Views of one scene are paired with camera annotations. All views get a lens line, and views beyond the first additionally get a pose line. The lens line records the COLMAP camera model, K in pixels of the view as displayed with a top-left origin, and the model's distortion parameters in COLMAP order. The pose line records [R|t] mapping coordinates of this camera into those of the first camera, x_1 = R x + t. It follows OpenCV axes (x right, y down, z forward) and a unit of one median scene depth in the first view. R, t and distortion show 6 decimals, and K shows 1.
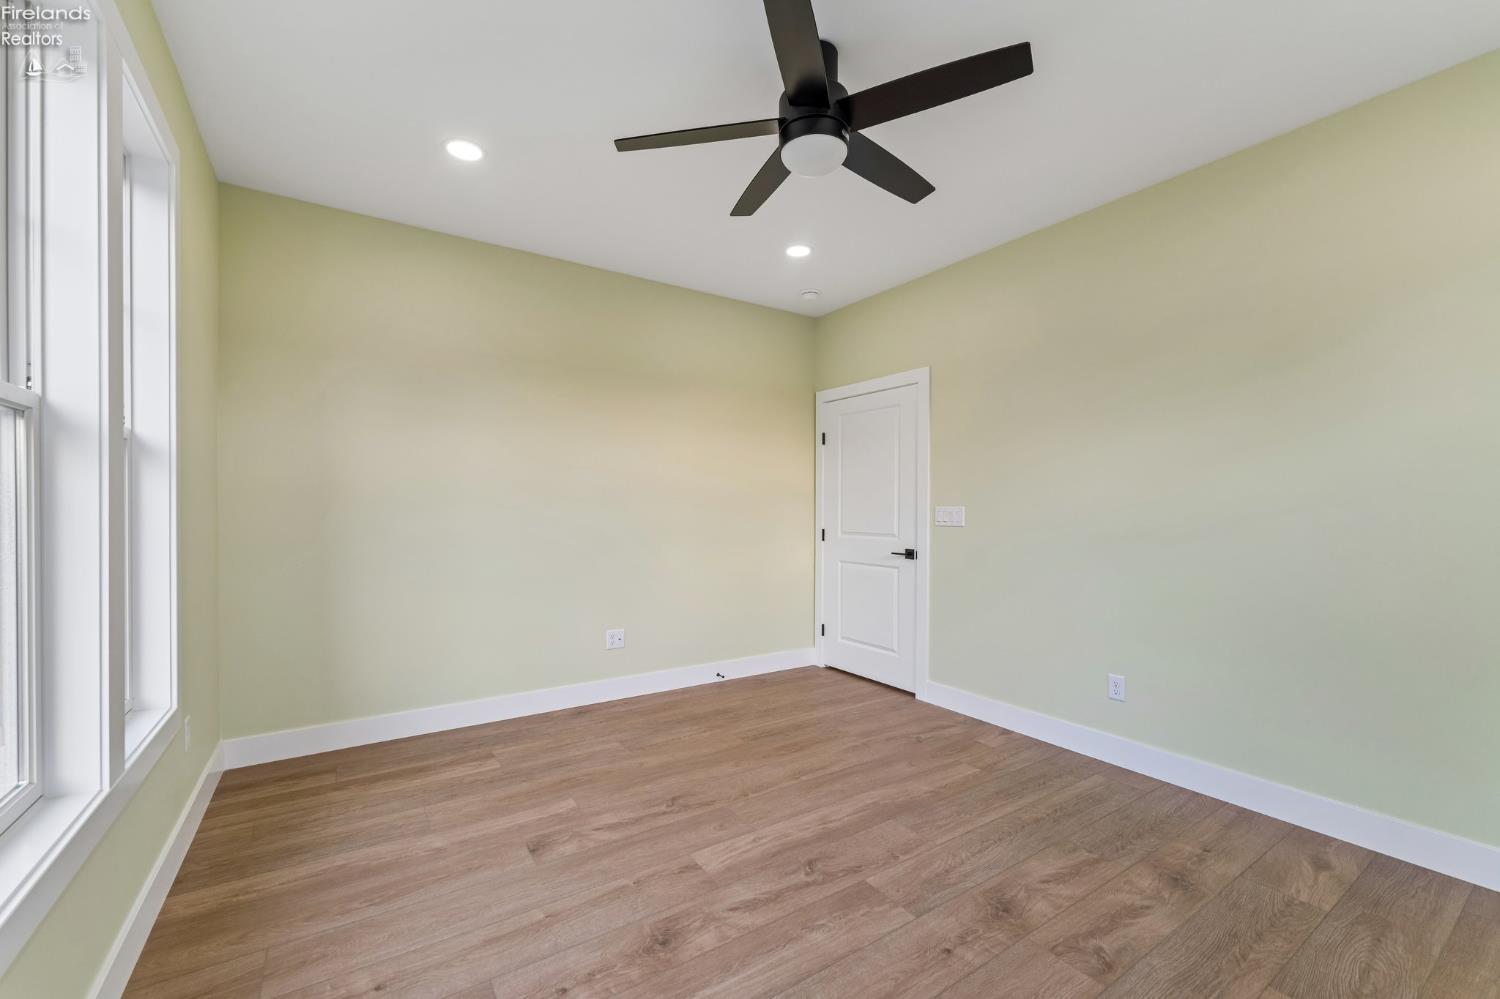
lens RADIAL K [[604.2, 0, 749.4], [0, 604.2, 507.9], [0, 0, 1]] dist [0.000424, 0.000014]
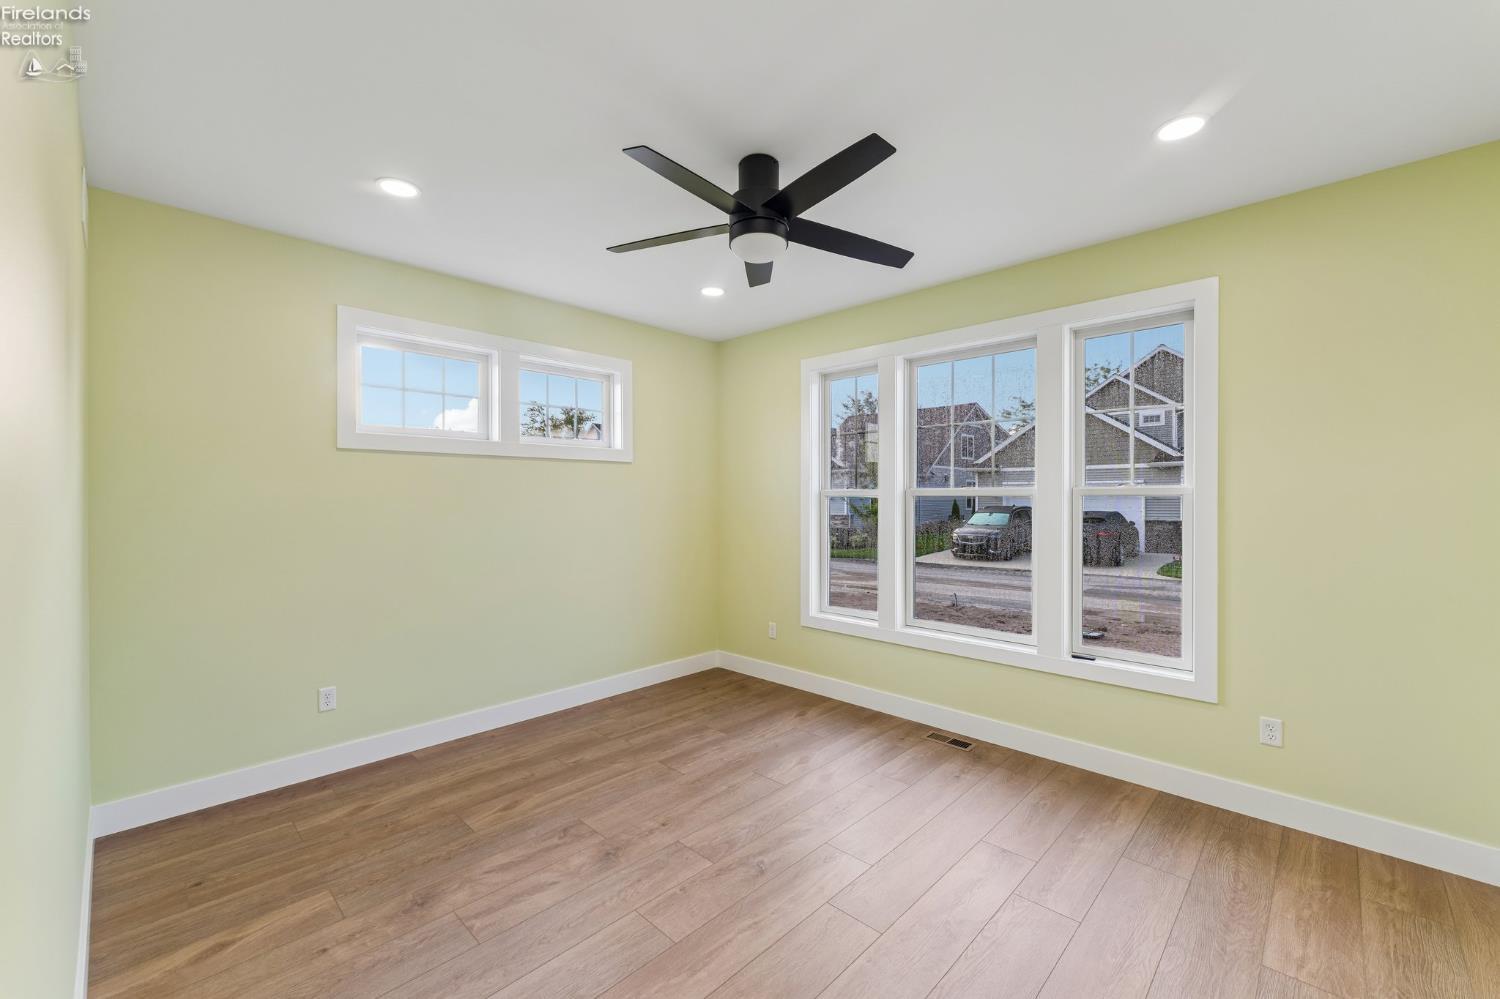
lens RADIAL K [[604.2, 0, 749.4], [0, 604.2, 507.9], [0, 0, 1]] dist [0.000424, 0.000014]
pose [[-0.977392, -0.000001, -0.211434, 0.369207], [-0.002742, 0.999916, 0.012673, -0.091669], [0.211416, 0.012967, -0.977310, 2.143139]]
